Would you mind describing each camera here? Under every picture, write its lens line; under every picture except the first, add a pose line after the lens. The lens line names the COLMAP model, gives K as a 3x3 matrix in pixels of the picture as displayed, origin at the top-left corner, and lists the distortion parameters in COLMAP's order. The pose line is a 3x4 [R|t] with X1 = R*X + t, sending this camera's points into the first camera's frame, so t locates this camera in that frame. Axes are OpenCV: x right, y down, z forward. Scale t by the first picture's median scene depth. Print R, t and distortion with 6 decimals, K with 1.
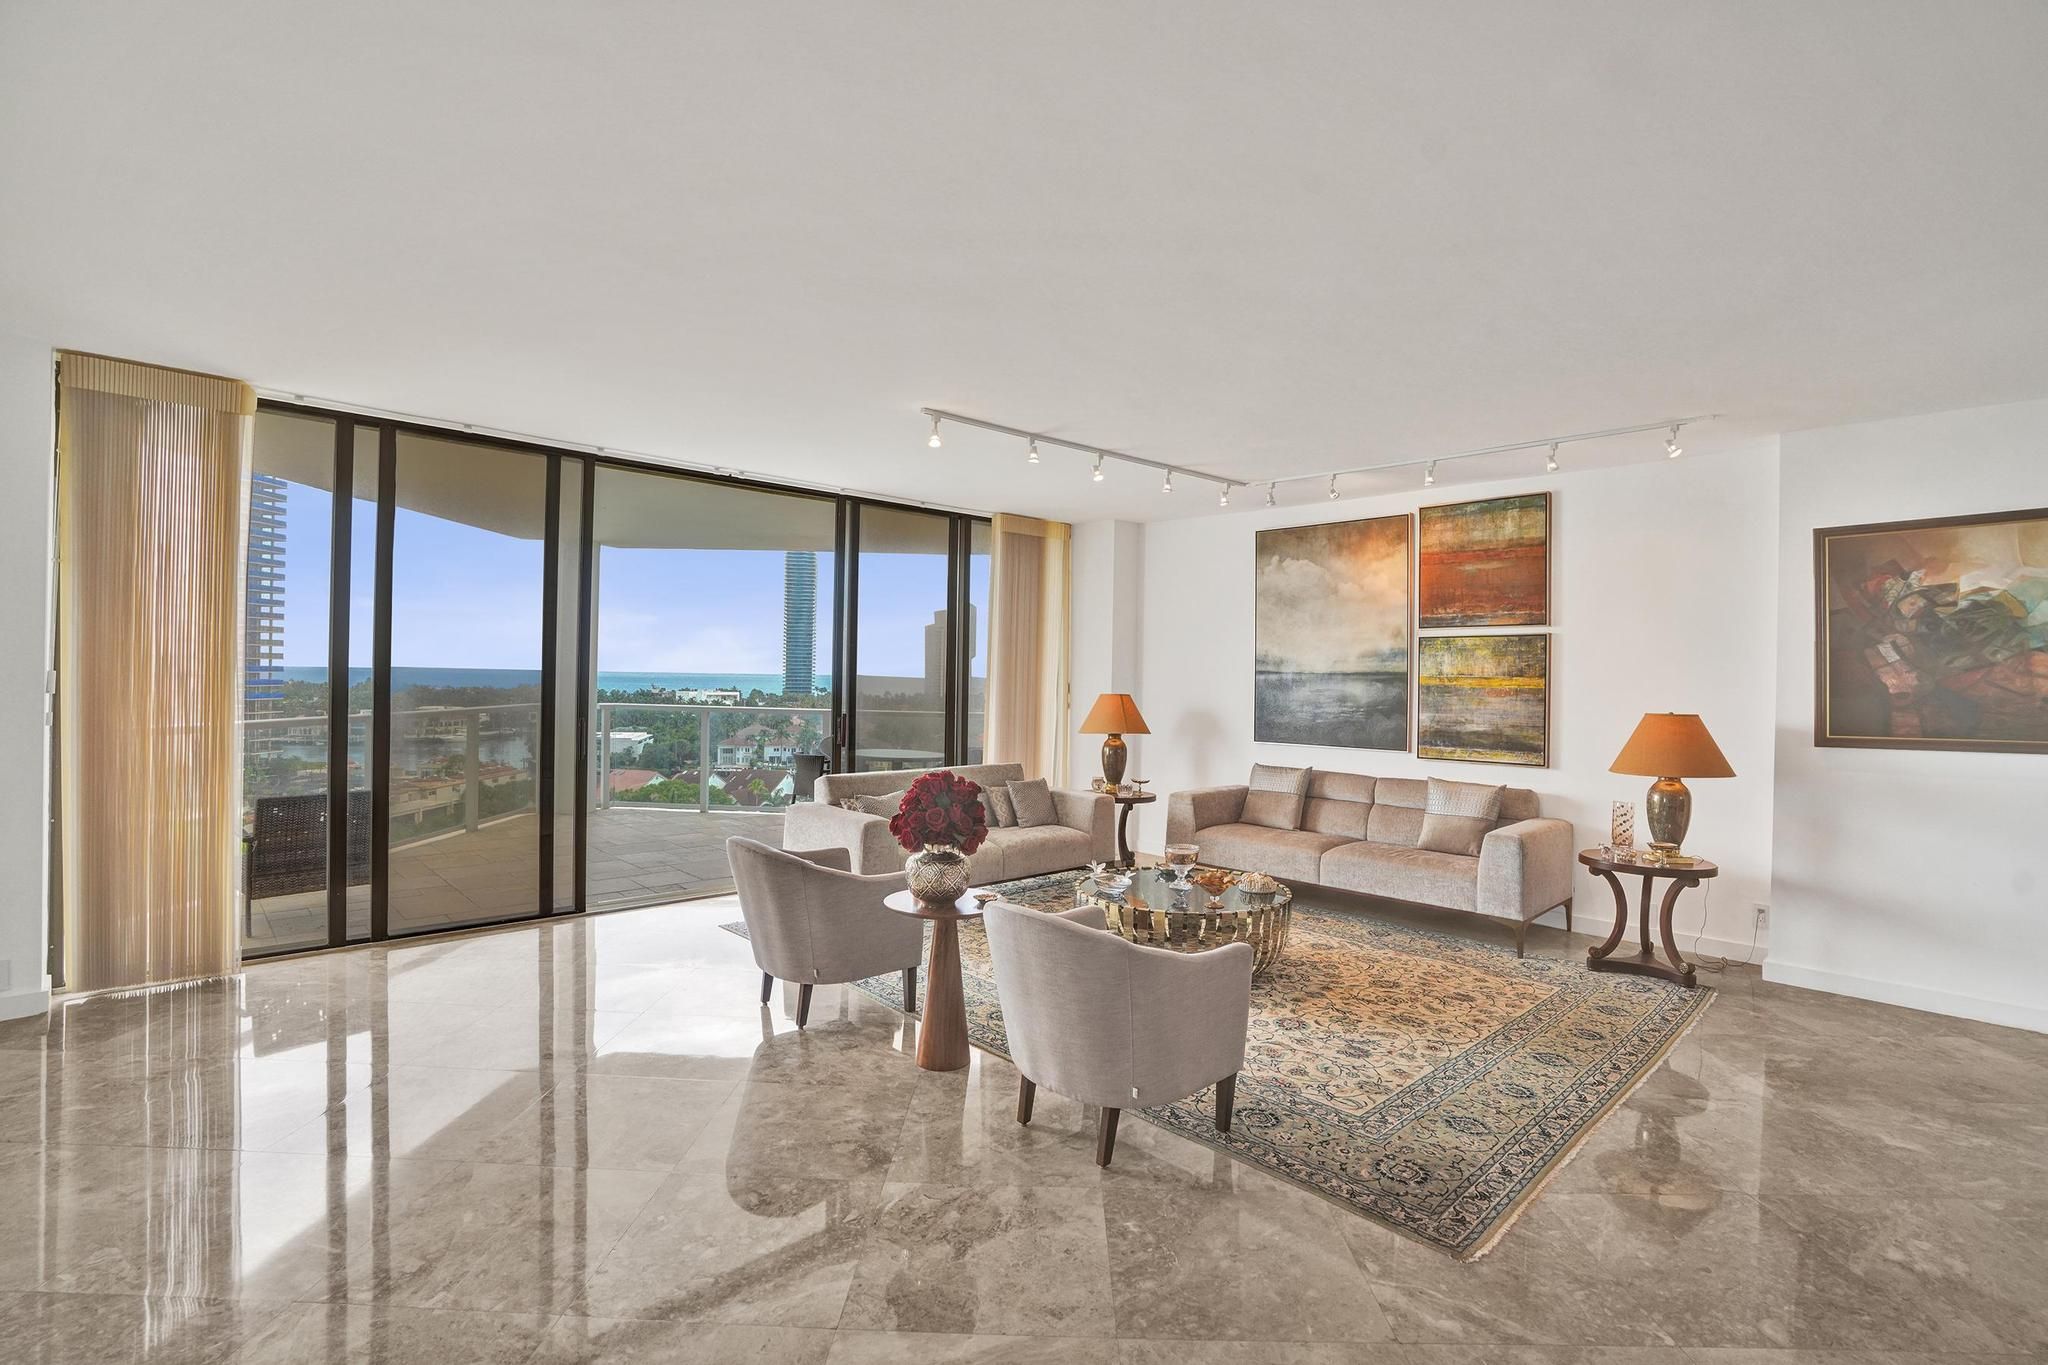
lens RADIAL K [[948.7, 0, 1036.2], [0, 948.7, 676.4], [0, 0, 1]] dist [-0.067938, 0.026667]
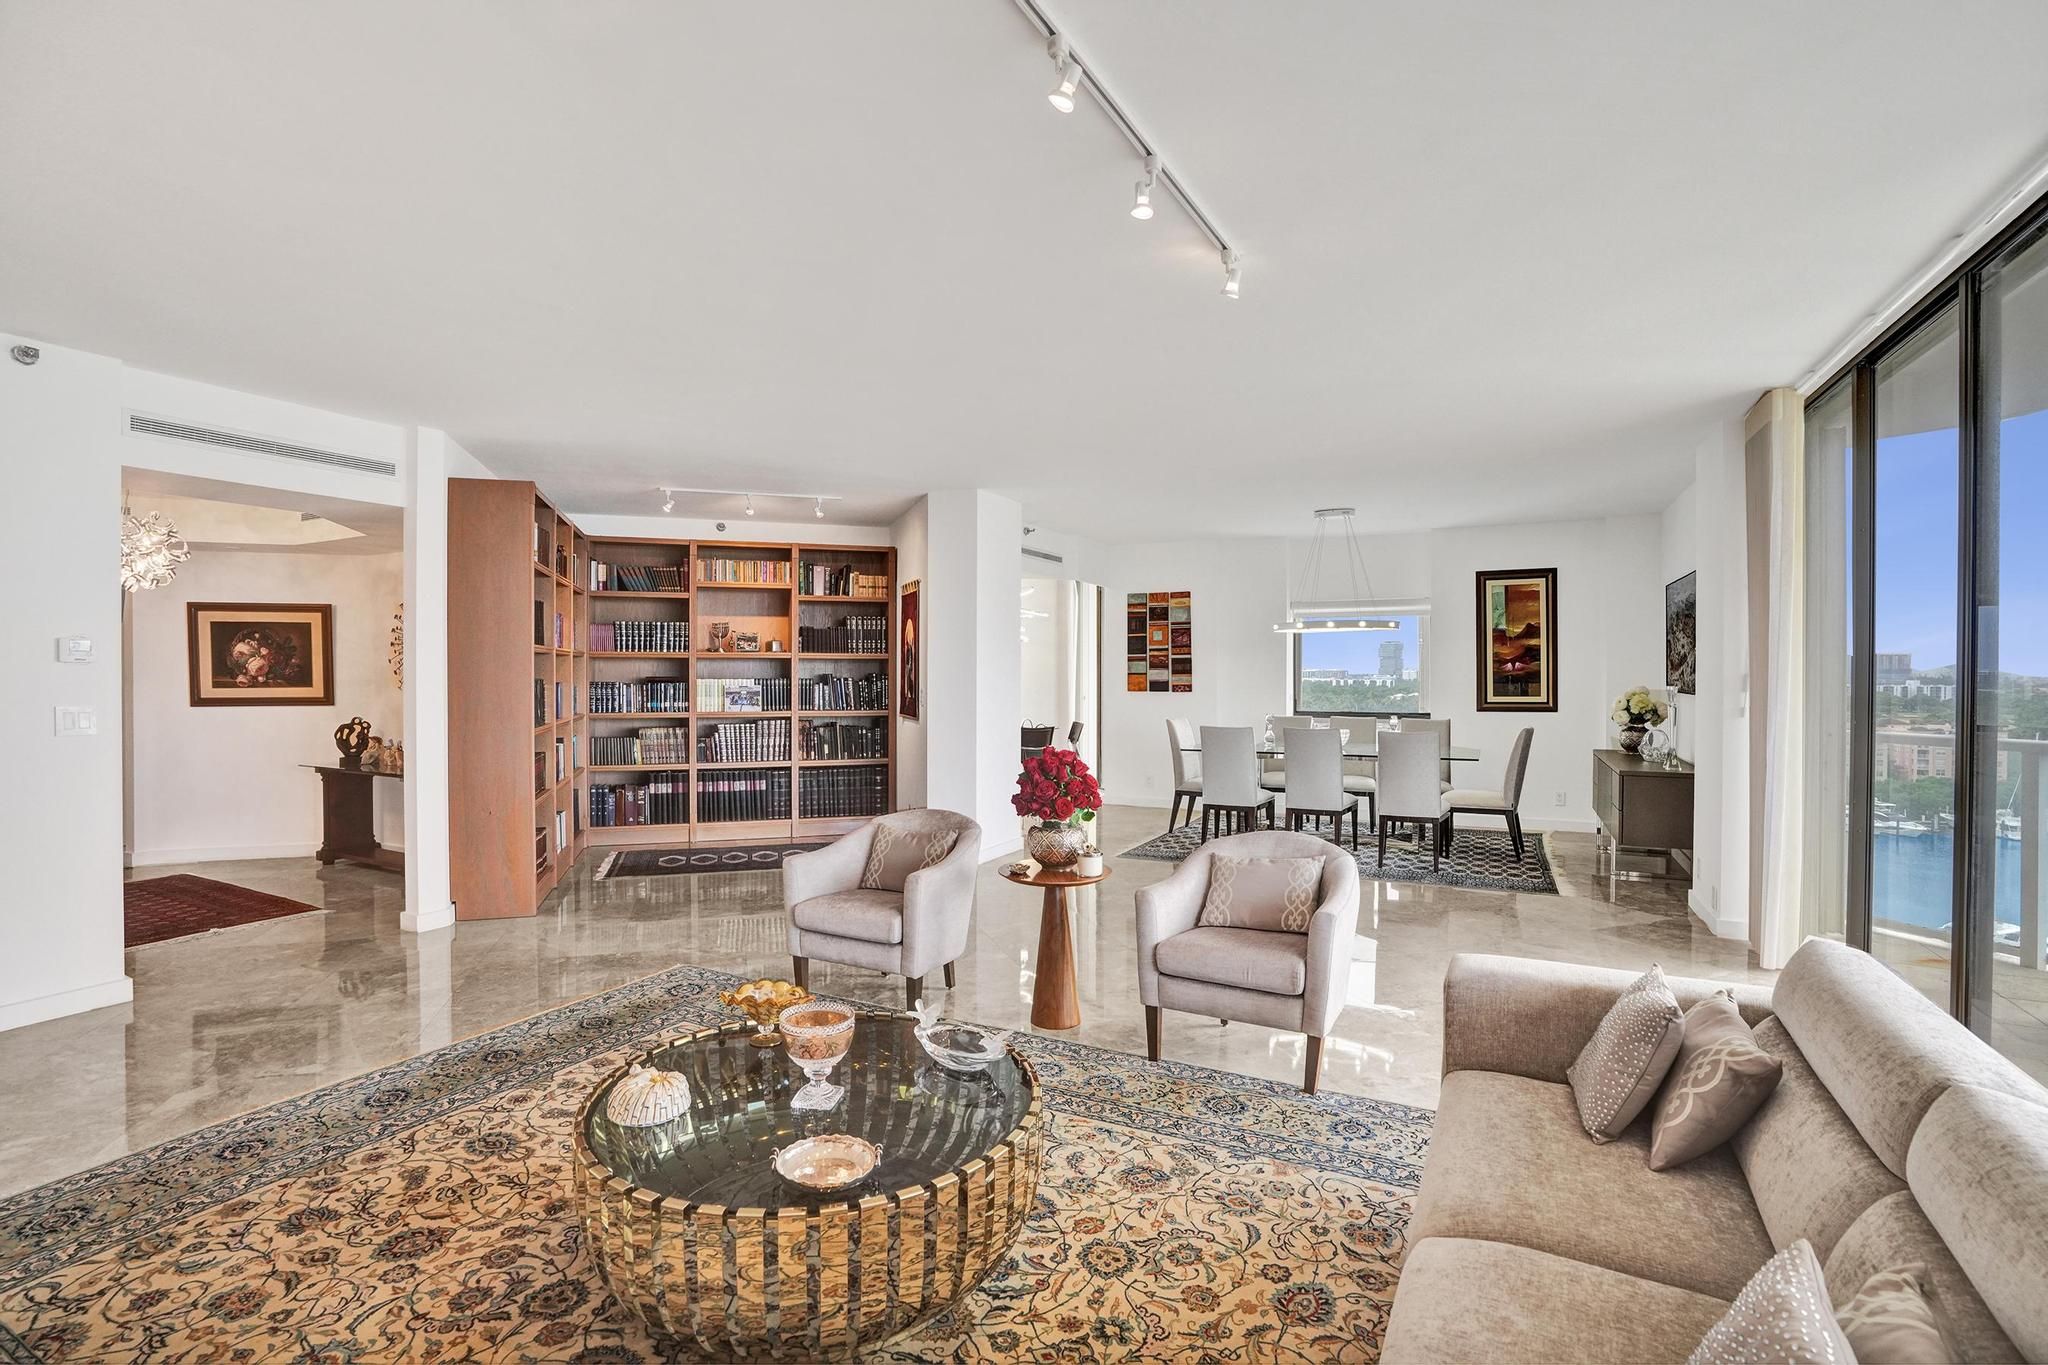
lens RADIAL K [[948.7, 0, 1036.2], [0, 948.7, 676.4], [0, 0, 1]] dist [-0.067938, 0.026667]
pose [[-0.944990, -0.018163, -0.326593, 0.173965], [-0.019515, 0.999809, 0.000862, 0.010754], [0.326515, 0.007188, -0.945165, 1.241721]]
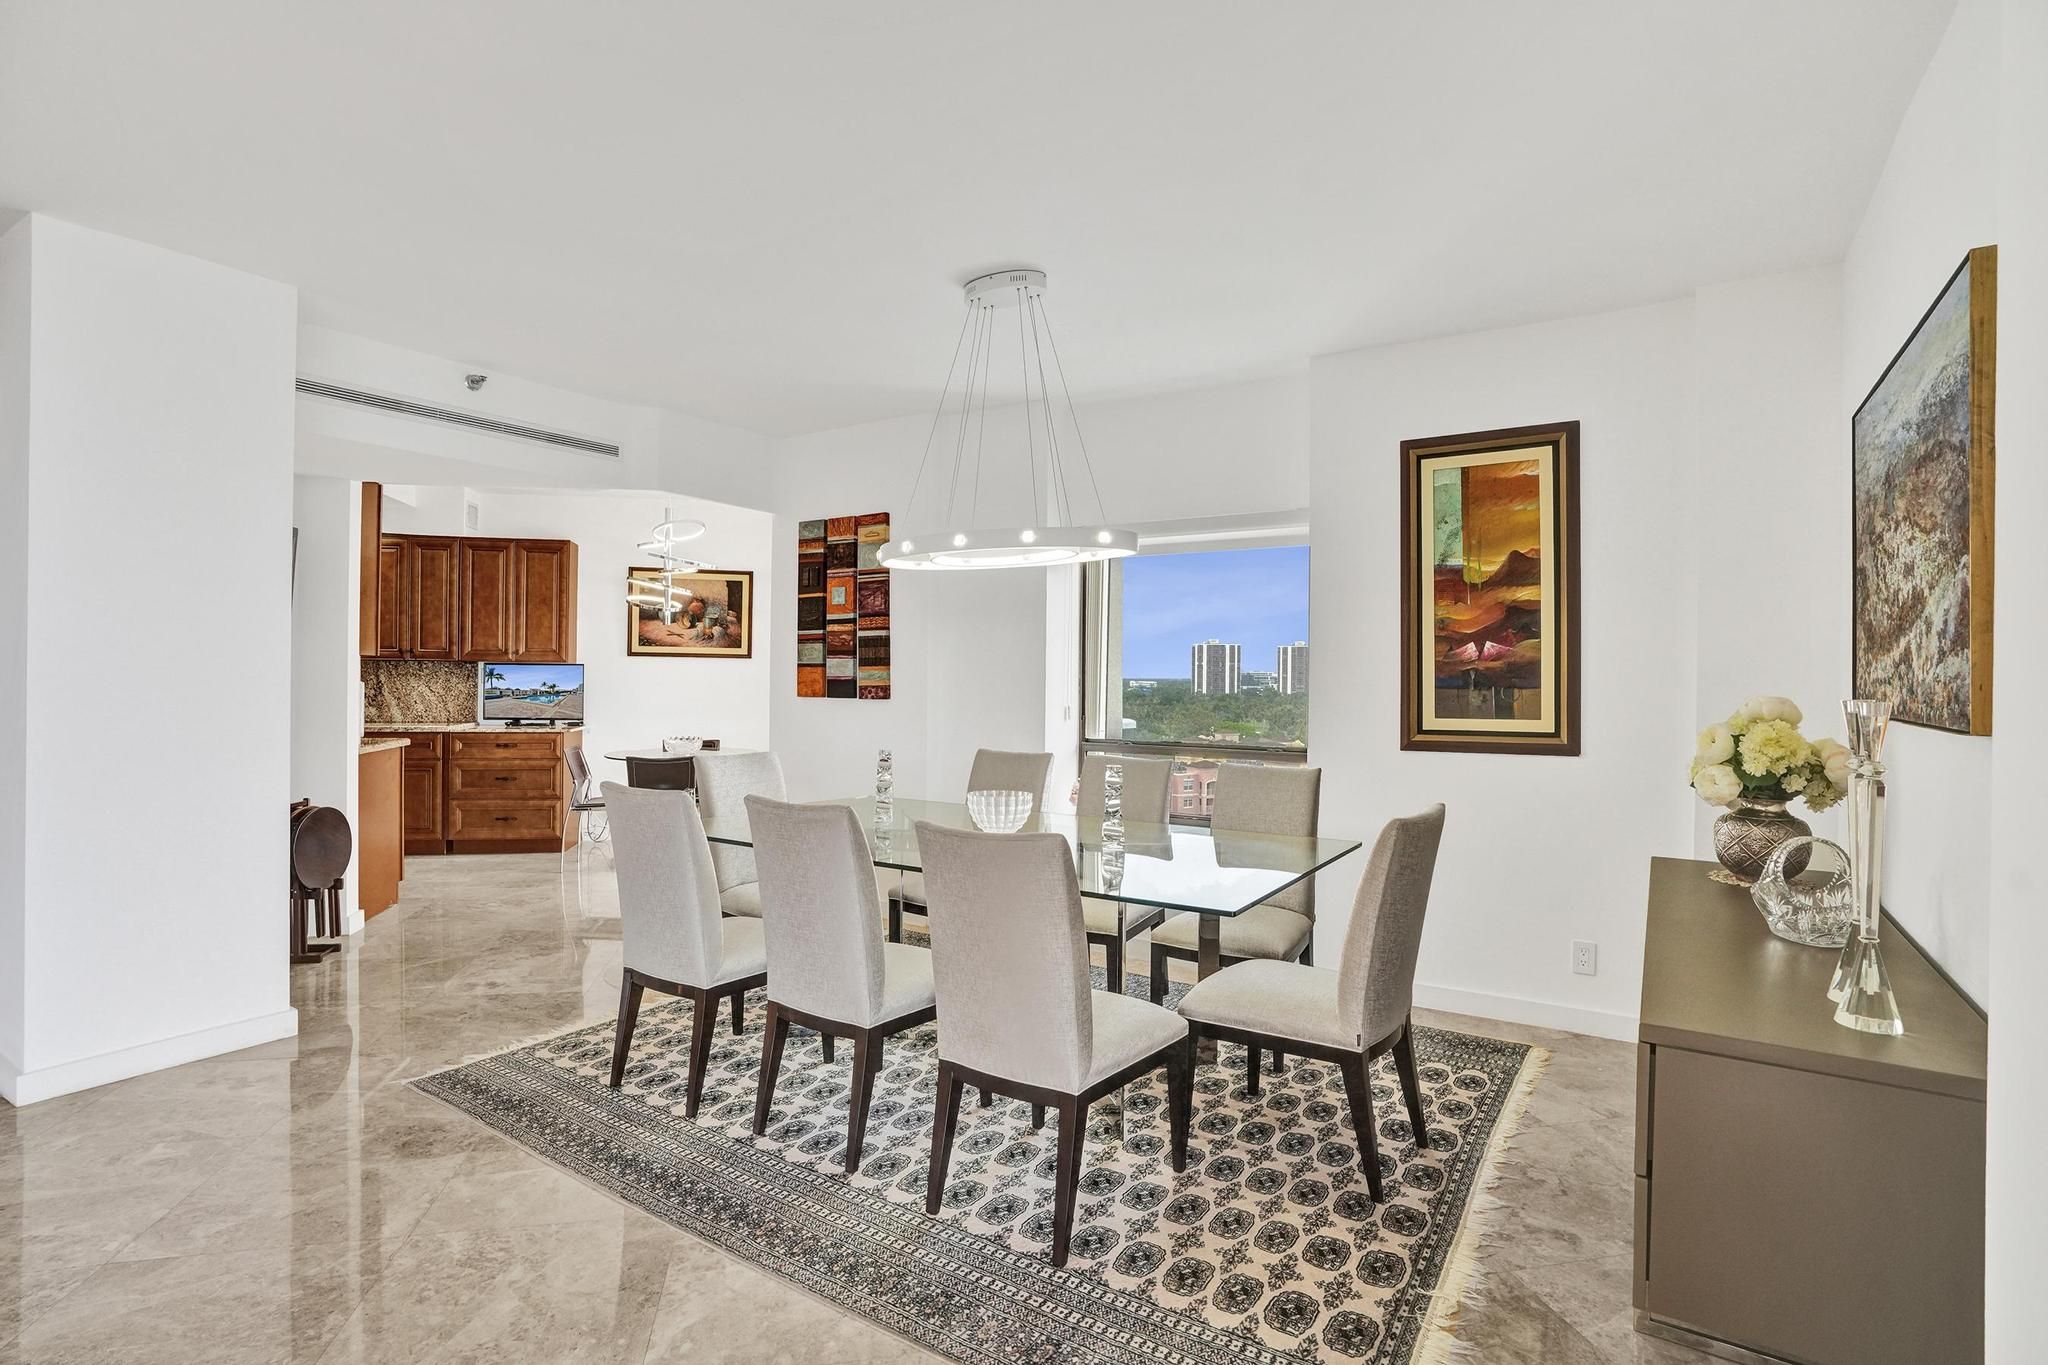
lens RADIAL K [[1003.3, 0, 1032.9], [0, 1003.3, 674.5], [0, 0, 1]] dist [-0.065059, 0.028405]
pose [[-0.974444, -0.028492, -0.222815, -0.556756], [-0.028644, 0.999586, -0.002550, 0.009111], [0.222796, 0.003897, -0.974857, 0.702320]]
